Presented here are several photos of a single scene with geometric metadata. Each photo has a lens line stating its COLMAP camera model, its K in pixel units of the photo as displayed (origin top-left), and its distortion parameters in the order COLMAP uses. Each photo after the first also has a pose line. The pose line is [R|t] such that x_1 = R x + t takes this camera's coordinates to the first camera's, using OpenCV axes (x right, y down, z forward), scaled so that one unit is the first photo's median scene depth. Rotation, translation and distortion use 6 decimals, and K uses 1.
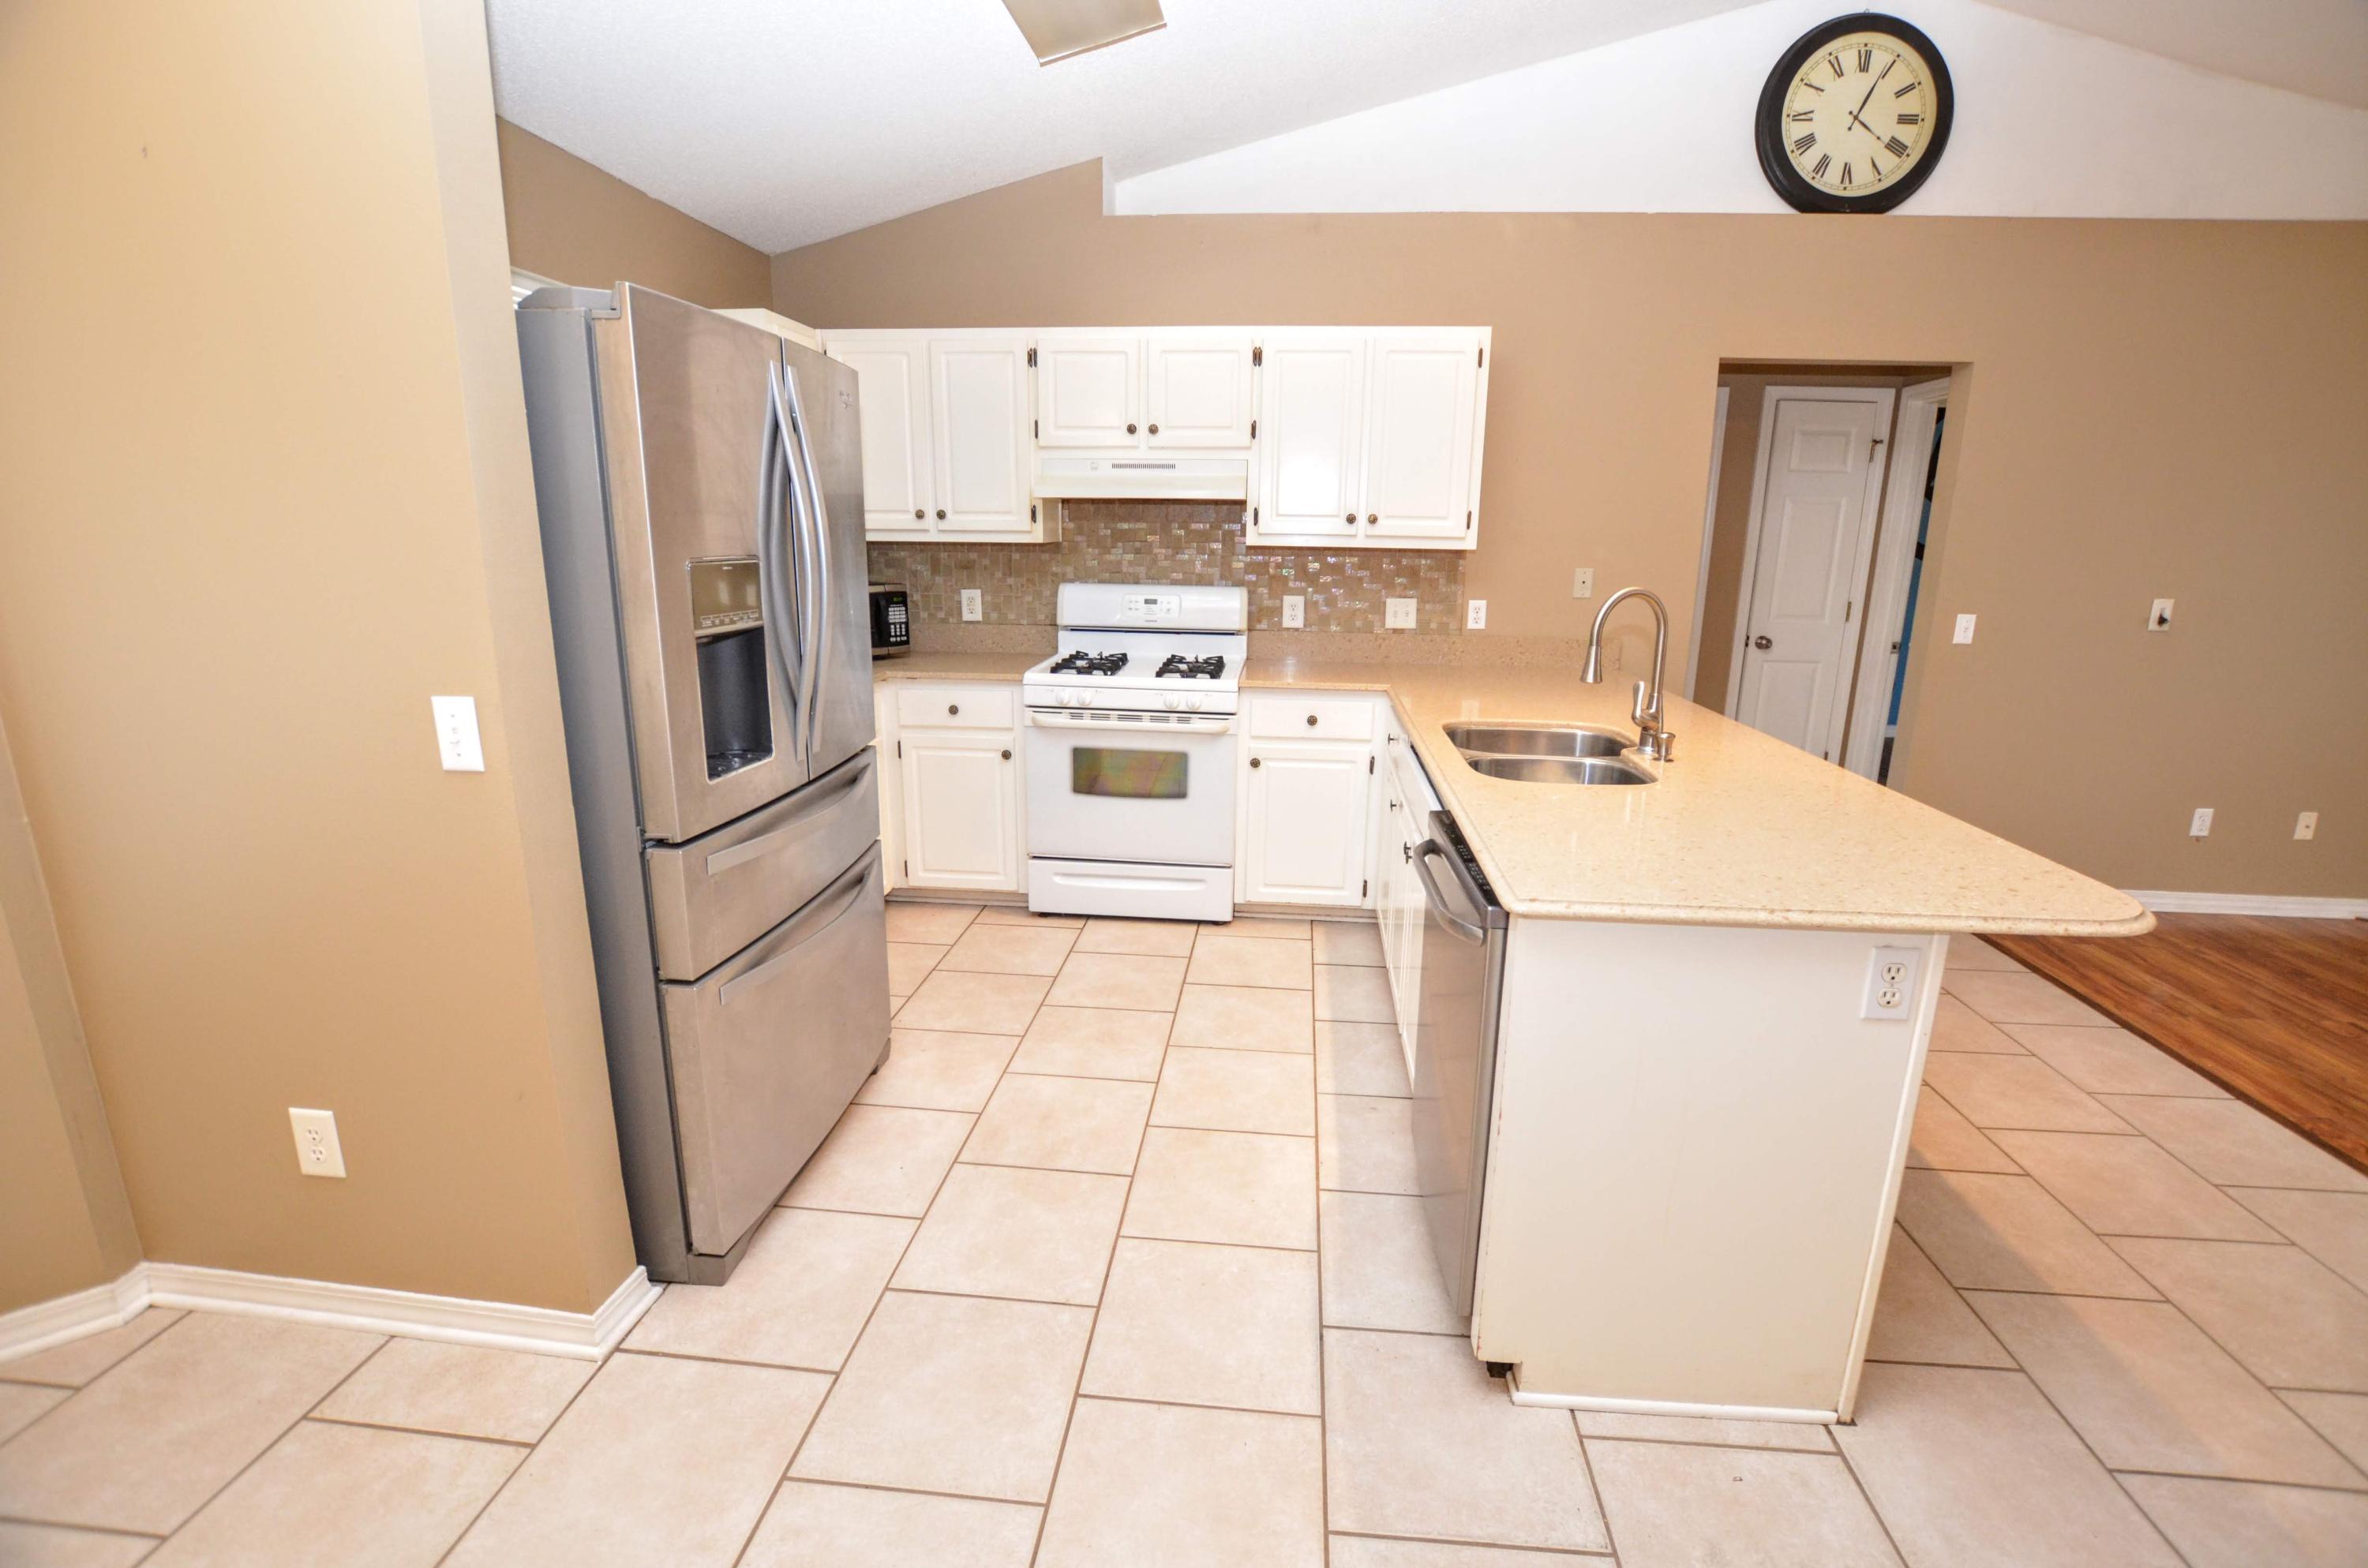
lens RADIAL K [[1040.0, 0, 1202.0], [0, 1040.0, 780.2], [0, 0, 1]] dist [-0.034936, 0.005926]
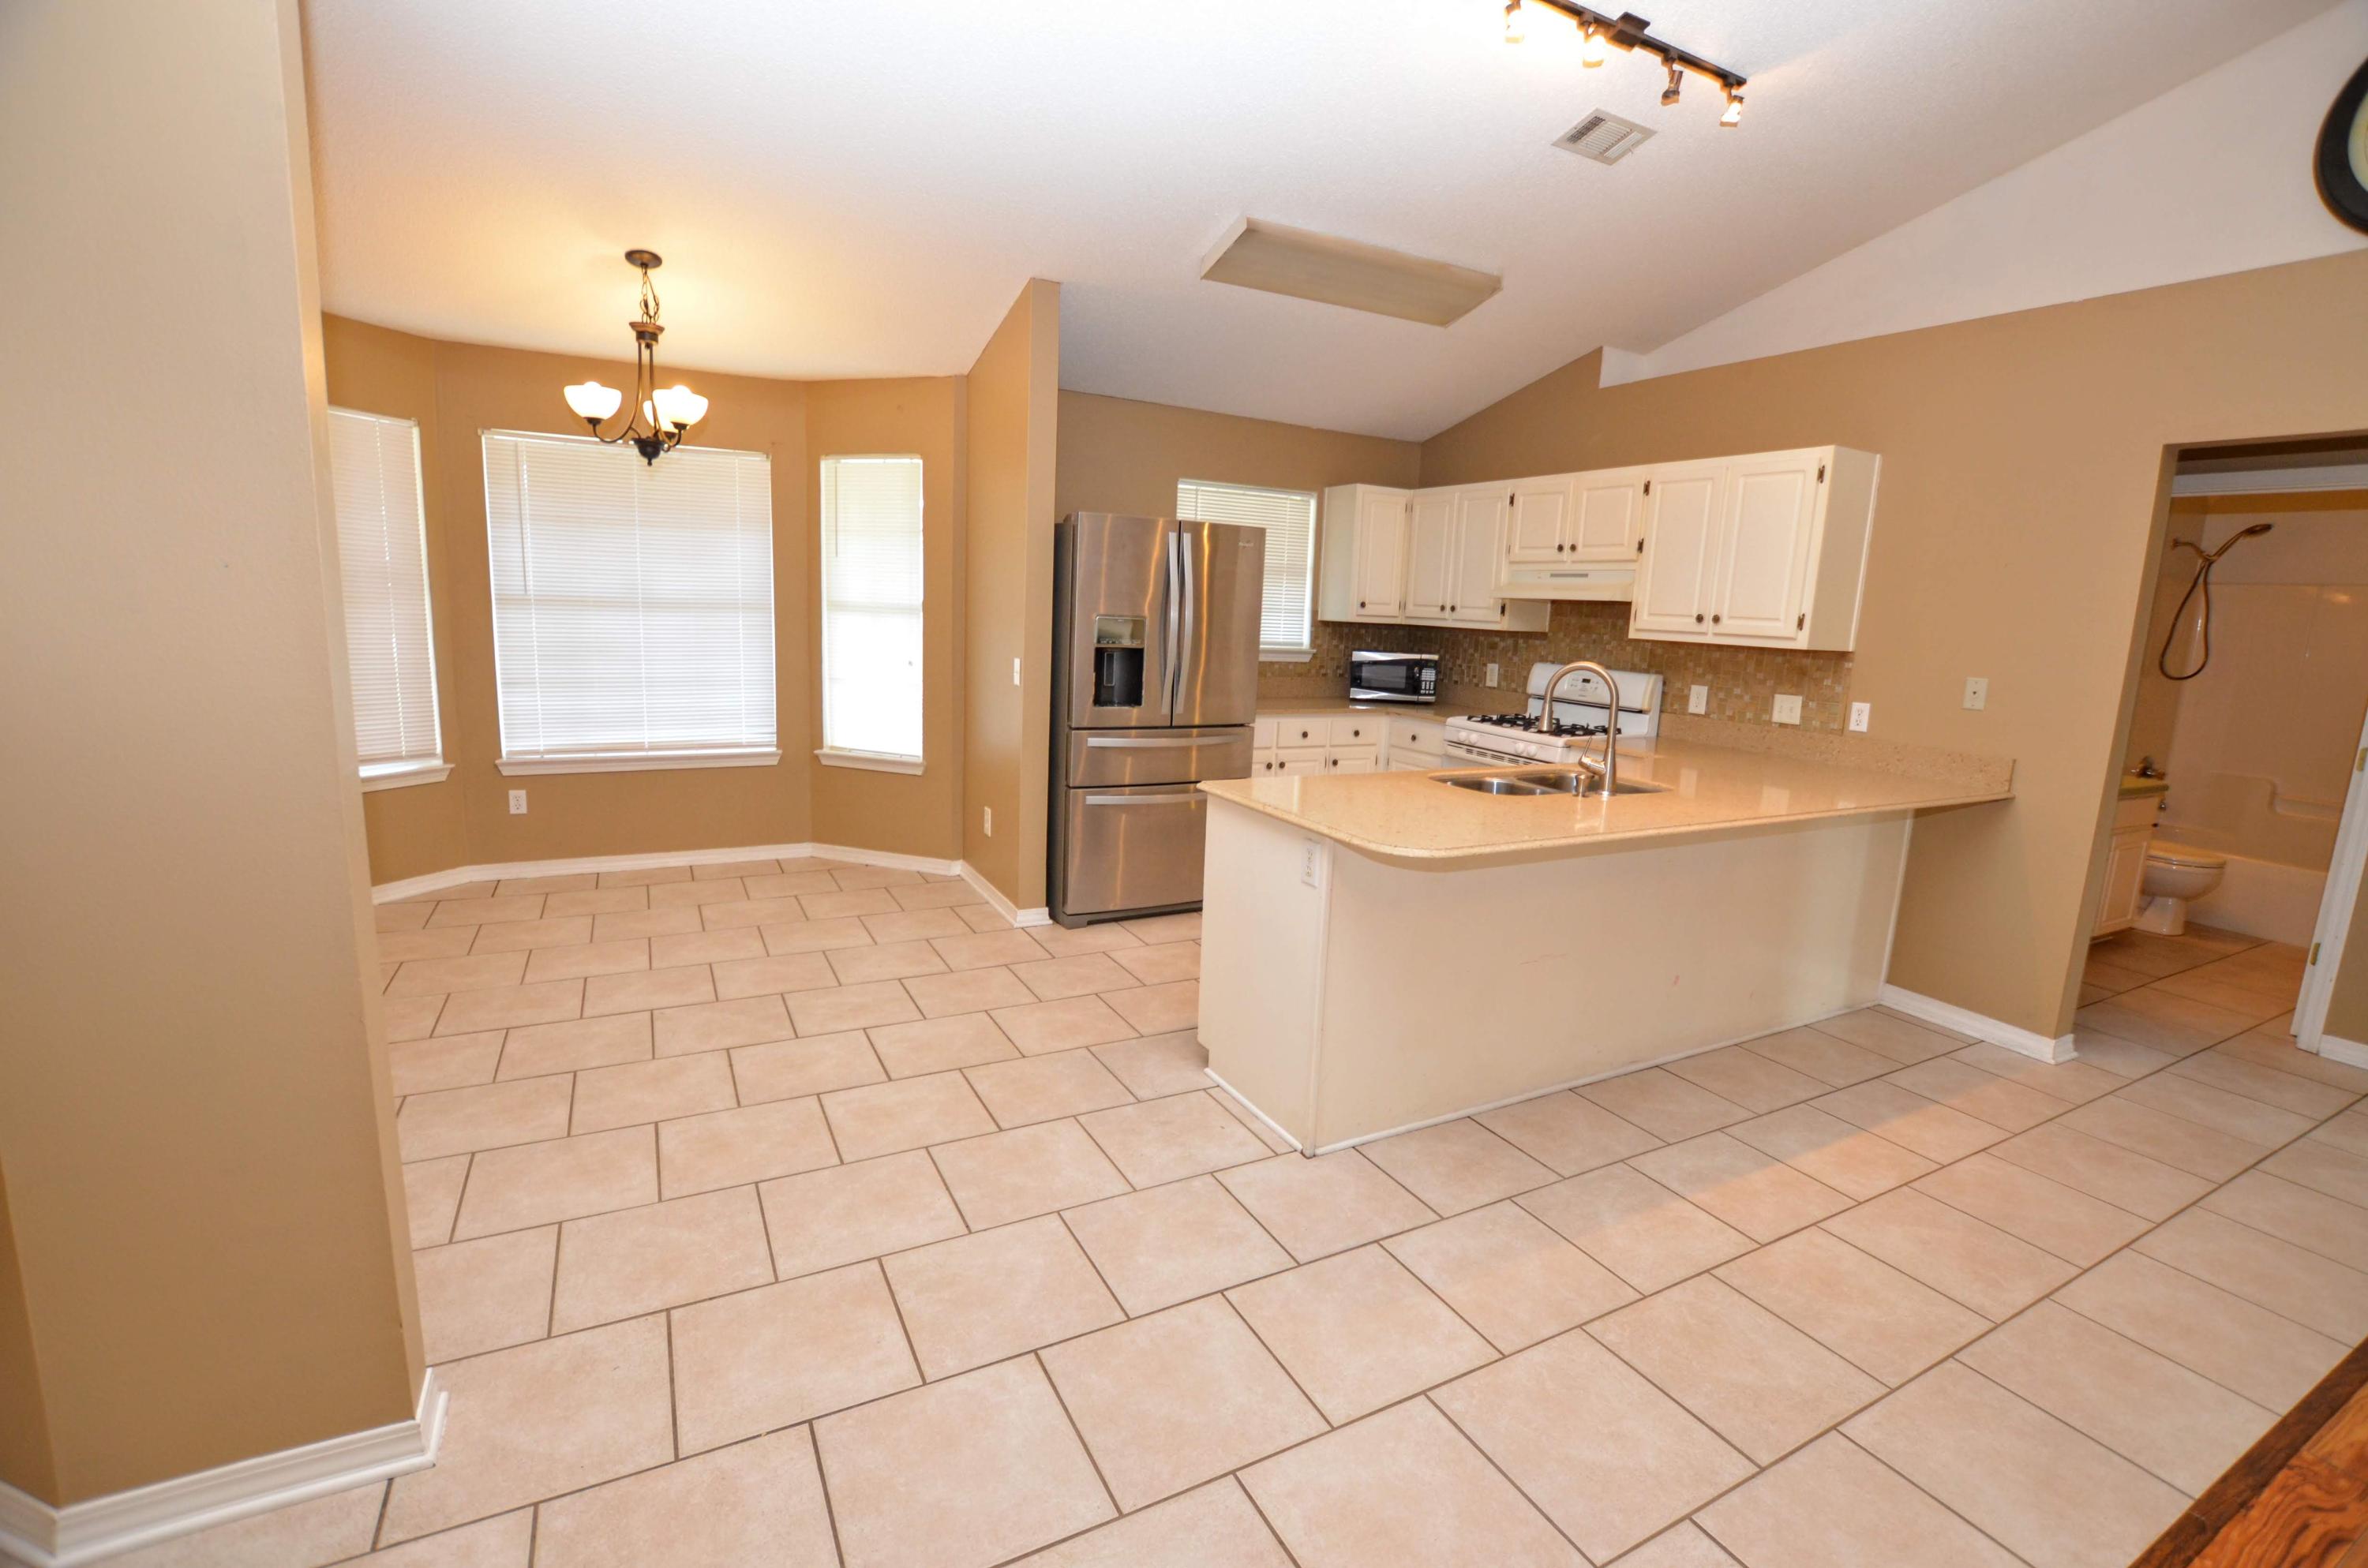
lens RADIAL K [[1040.0, 0, 1202.0], [0, 1040.0, 780.2], [0, 0, 1]] dist [-0.034936, 0.005926]
pose [[0.555125, 0.149692, -0.818186, 0.794192], [-0.230961, 0.972731, 0.021264, 0.027906], [0.799058, 0.177165, 0.574560, -0.074780]]
